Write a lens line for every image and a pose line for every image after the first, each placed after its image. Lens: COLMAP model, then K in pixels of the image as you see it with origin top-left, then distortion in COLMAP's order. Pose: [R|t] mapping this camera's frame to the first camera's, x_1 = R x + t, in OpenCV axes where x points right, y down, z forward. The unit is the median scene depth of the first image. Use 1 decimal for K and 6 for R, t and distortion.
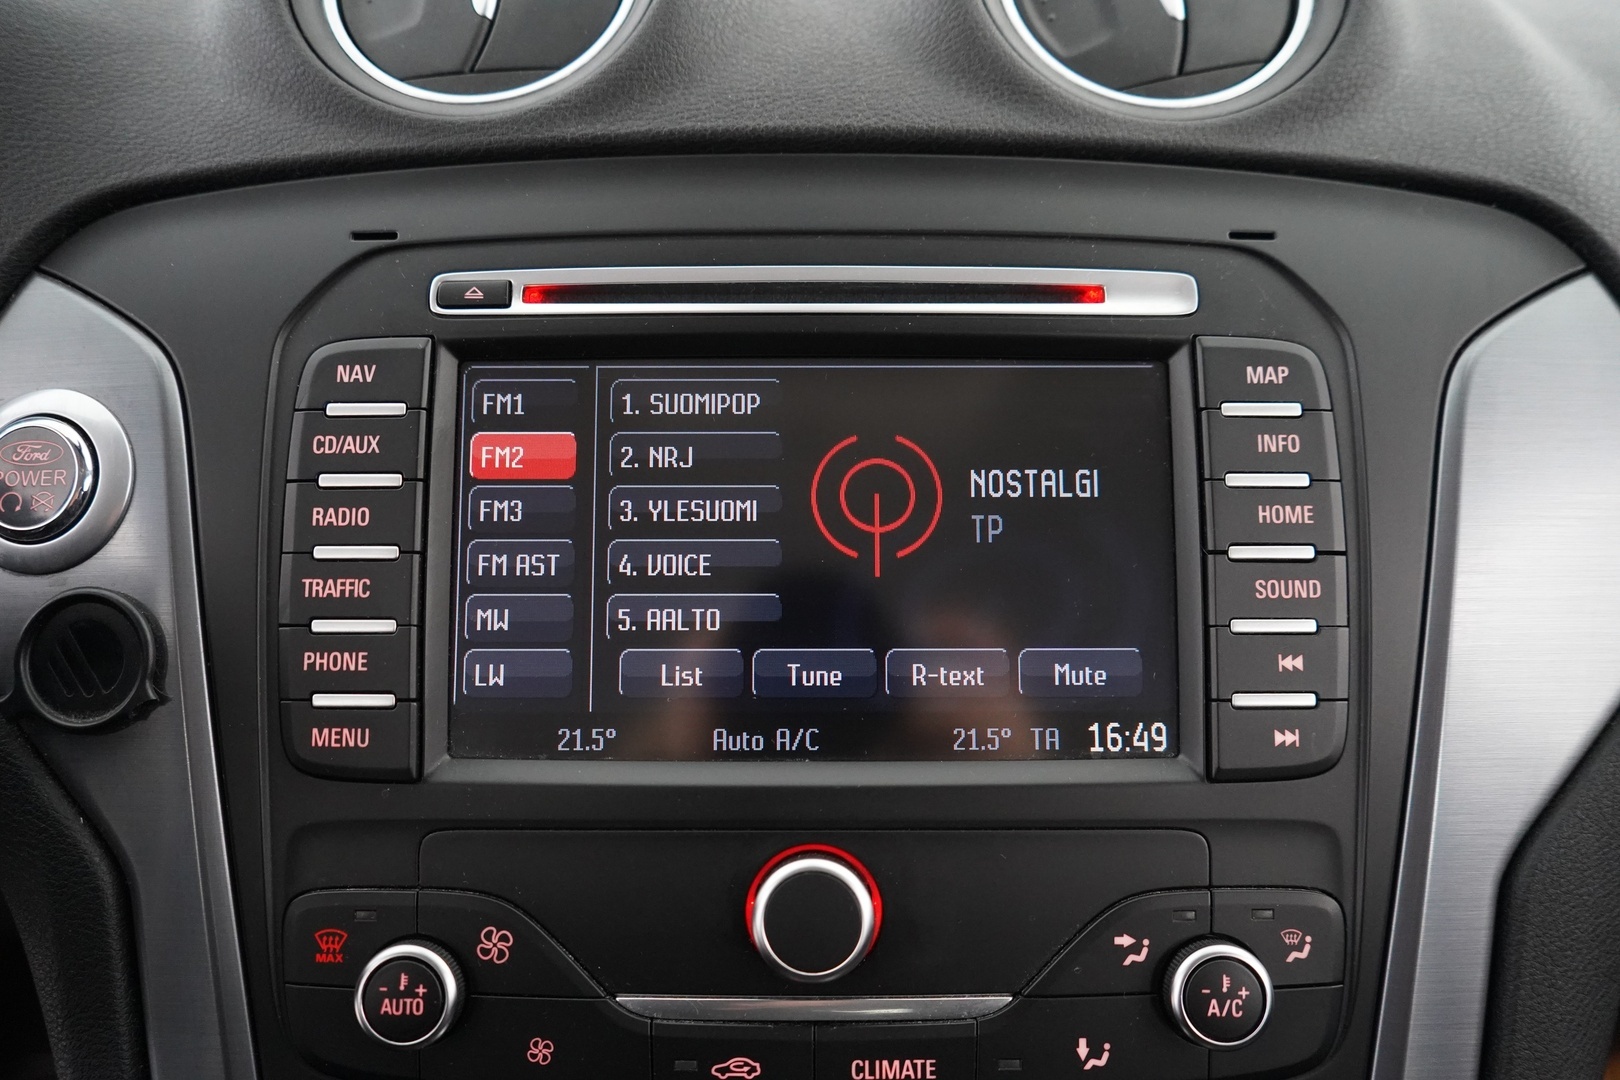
lens RADIAL K [[1312.0, 0, 809.5], [0, 1312.0, 534.0], [0, 0, 1]] dist [-0.011950, 0.036789]
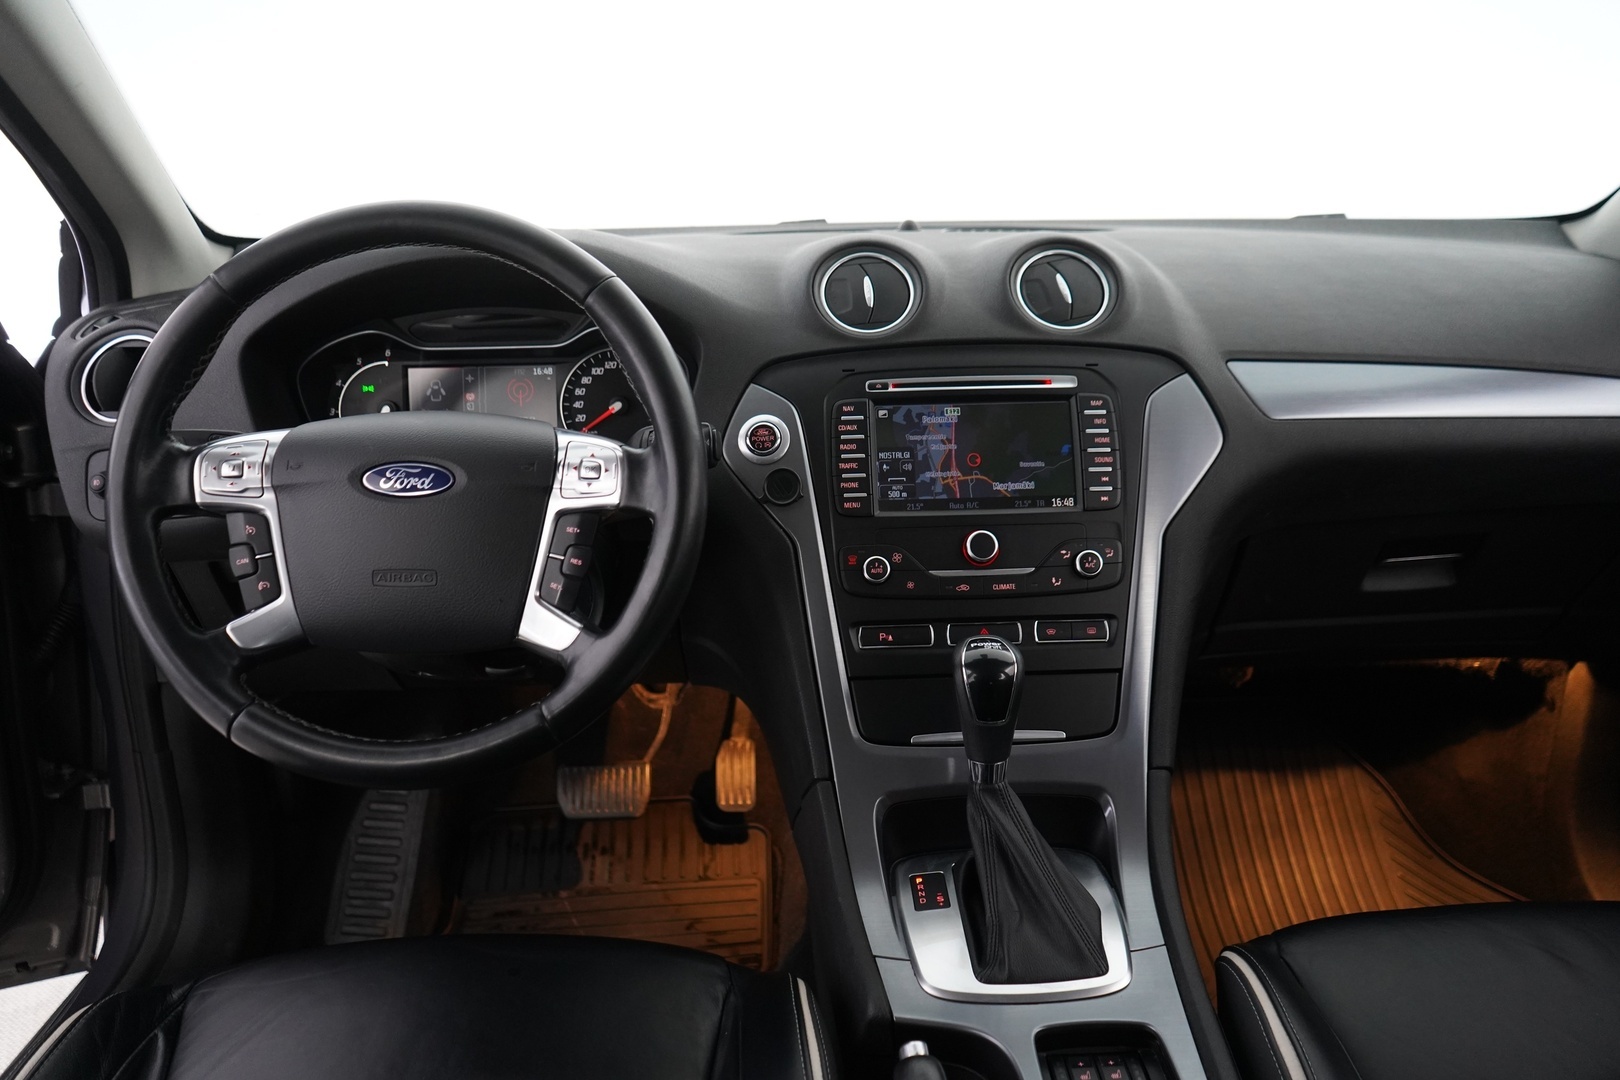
lens RADIAL K [[1312.0, 0, 809.5], [0, 1312.0, 534.0], [0, 0, 1]] dist [-0.011950, 0.036789]
pose [[0.999308, -0.026179, 0.026409, -0.567039], [0.027712, 0.997847, -0.059437, 0.445550], [-0.024796, 0.060128, 0.997883, -2.649978]]
